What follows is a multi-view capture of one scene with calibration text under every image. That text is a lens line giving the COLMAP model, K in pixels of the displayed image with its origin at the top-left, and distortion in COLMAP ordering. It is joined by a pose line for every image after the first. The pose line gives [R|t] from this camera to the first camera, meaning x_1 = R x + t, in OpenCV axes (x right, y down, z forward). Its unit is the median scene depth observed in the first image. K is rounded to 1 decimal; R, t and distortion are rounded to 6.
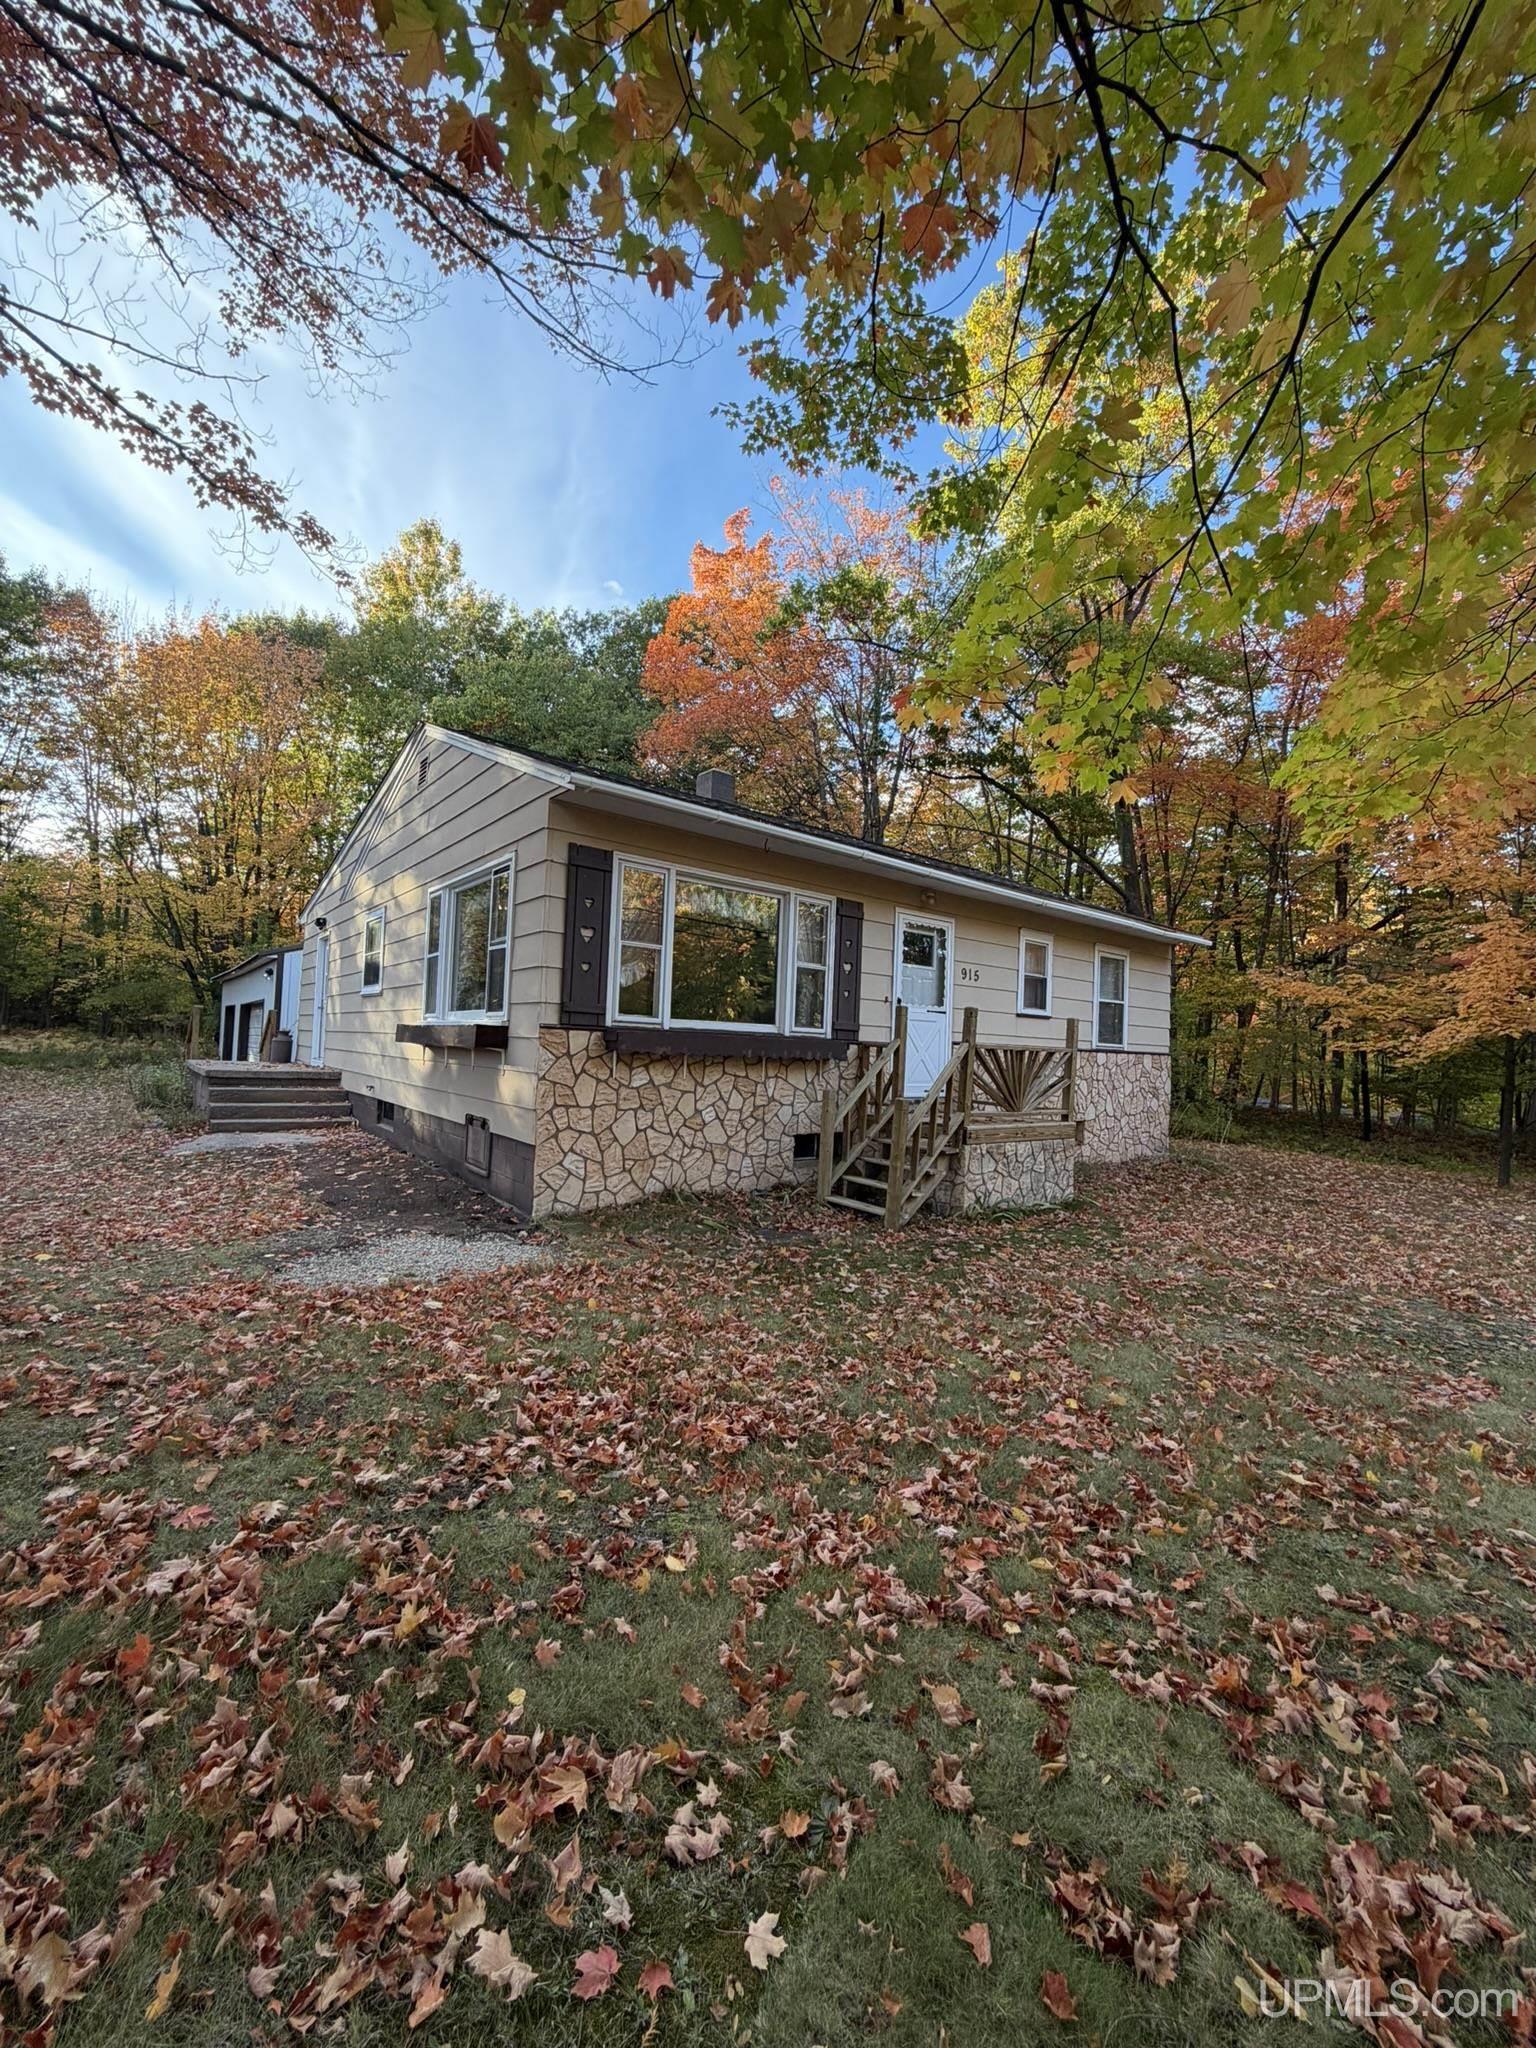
lens RADIAL K [[804.1, 0, 765.8], [0, 804.1, 1012.1], [0, 0, 1]] dist [-0.001782, 0.000394]
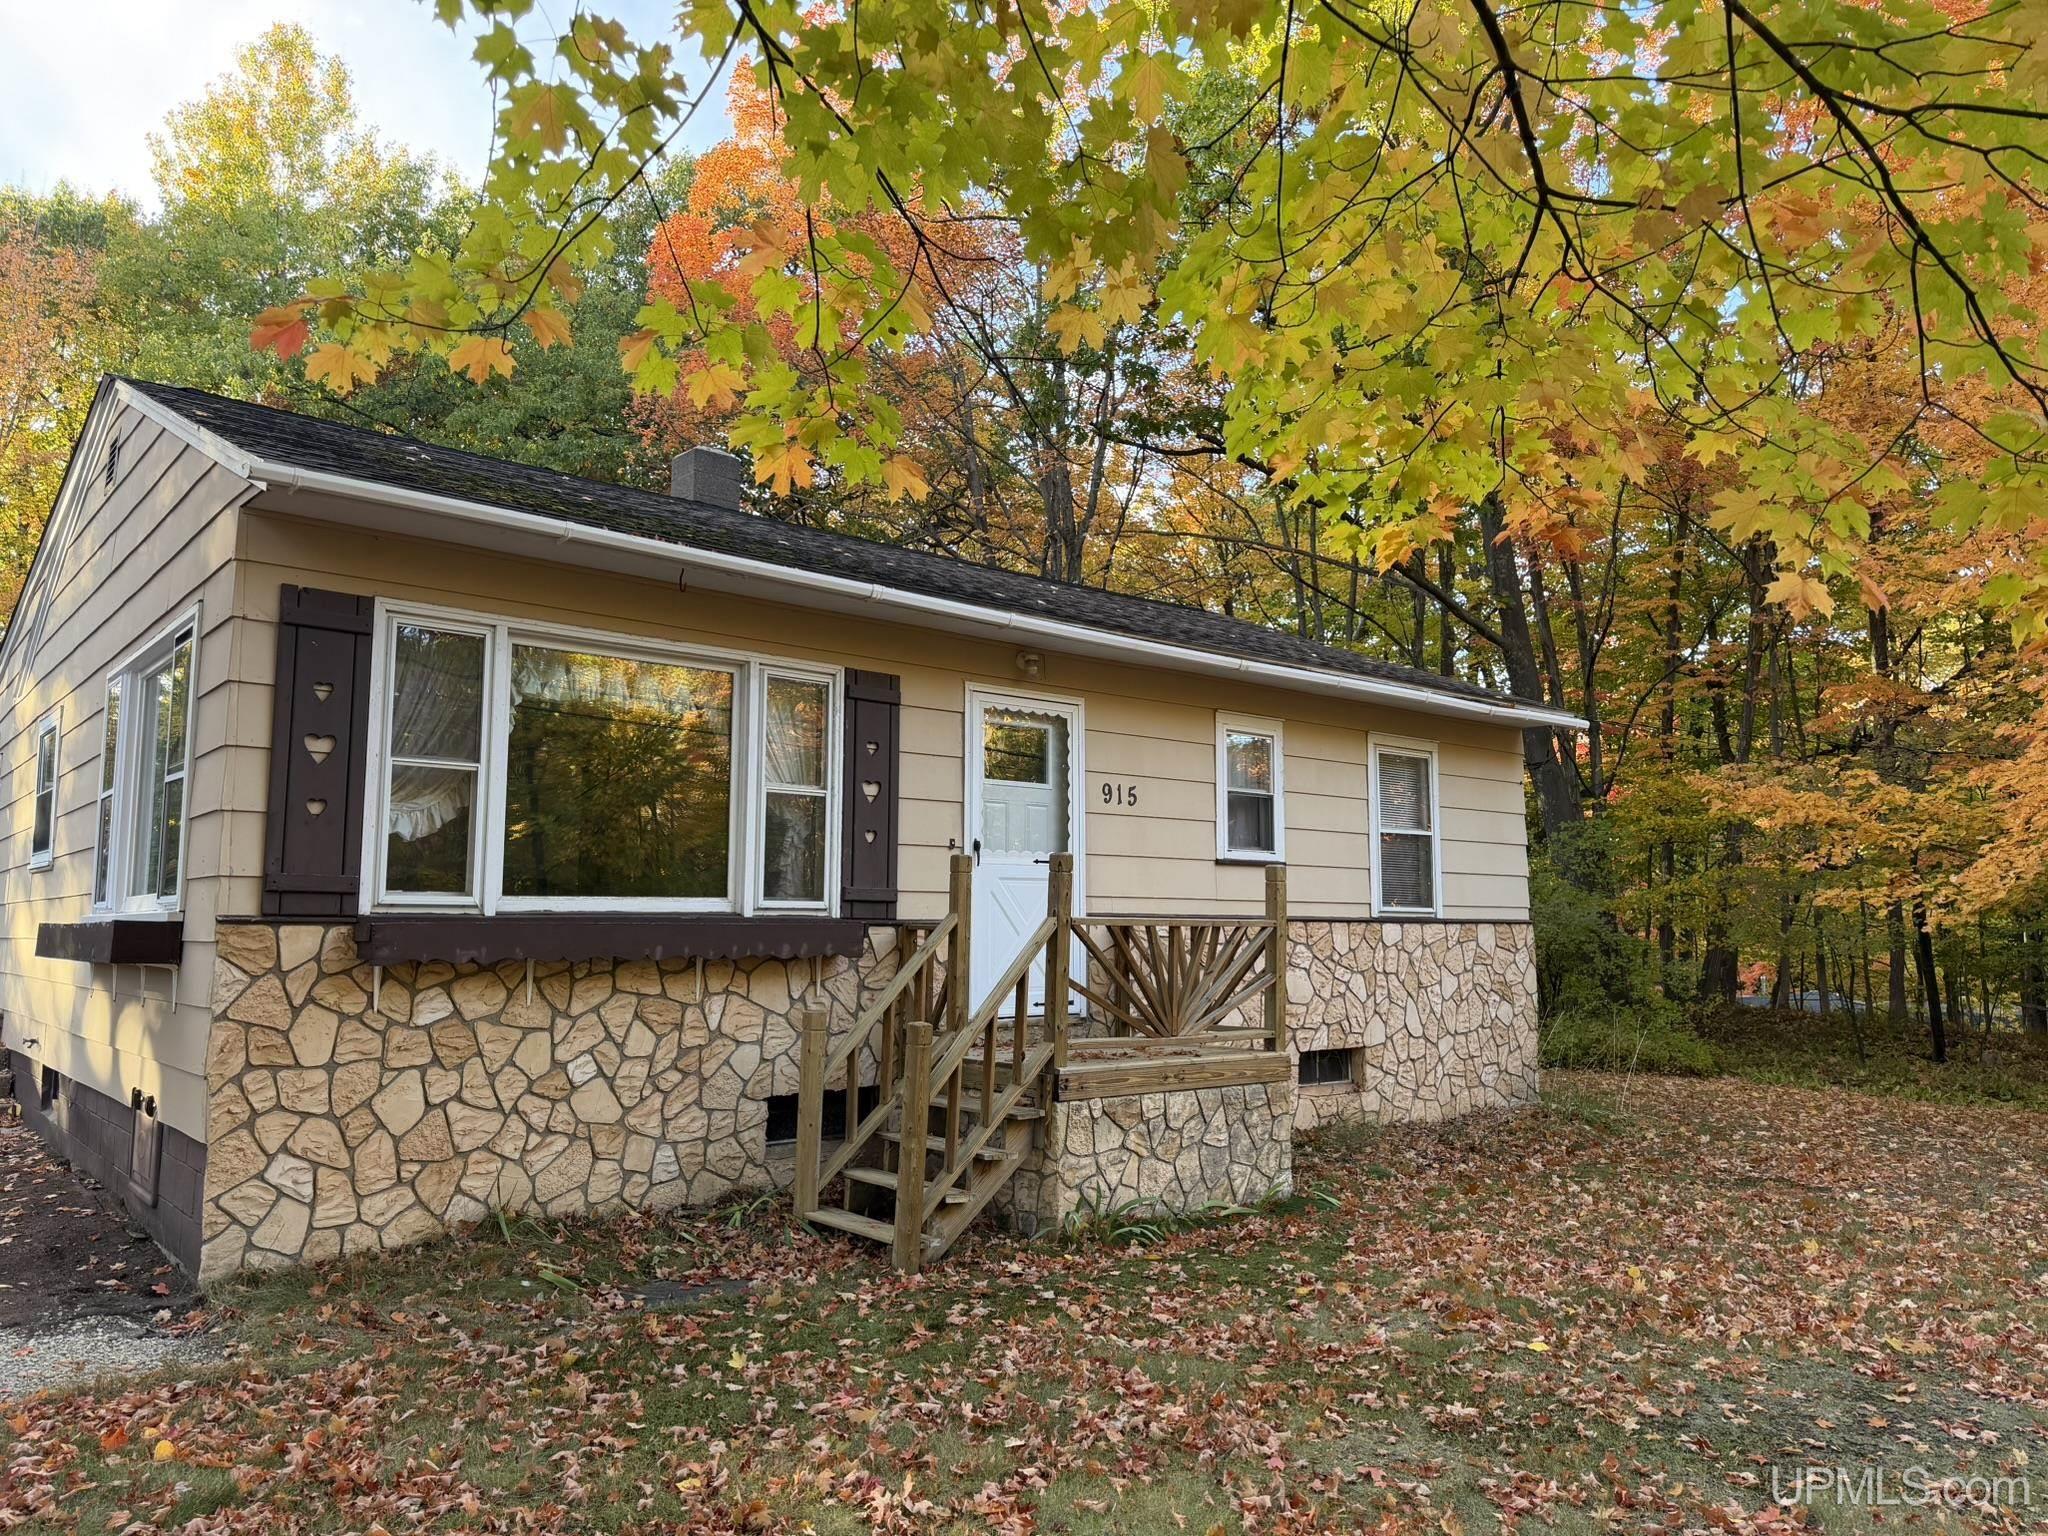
lens RADIAL K [[1421.7, 0, 1038.1], [0, 1421.7, 762.6], [0, 0, 1]] dist [0.045016, -0.044006]
pose [[0.998667, -0.033260, 0.039481, 0.202697], [0.036021, 0.996796, -0.071416, 0.000479], [-0.036979, 0.072743, 0.996665, 0.005035]]
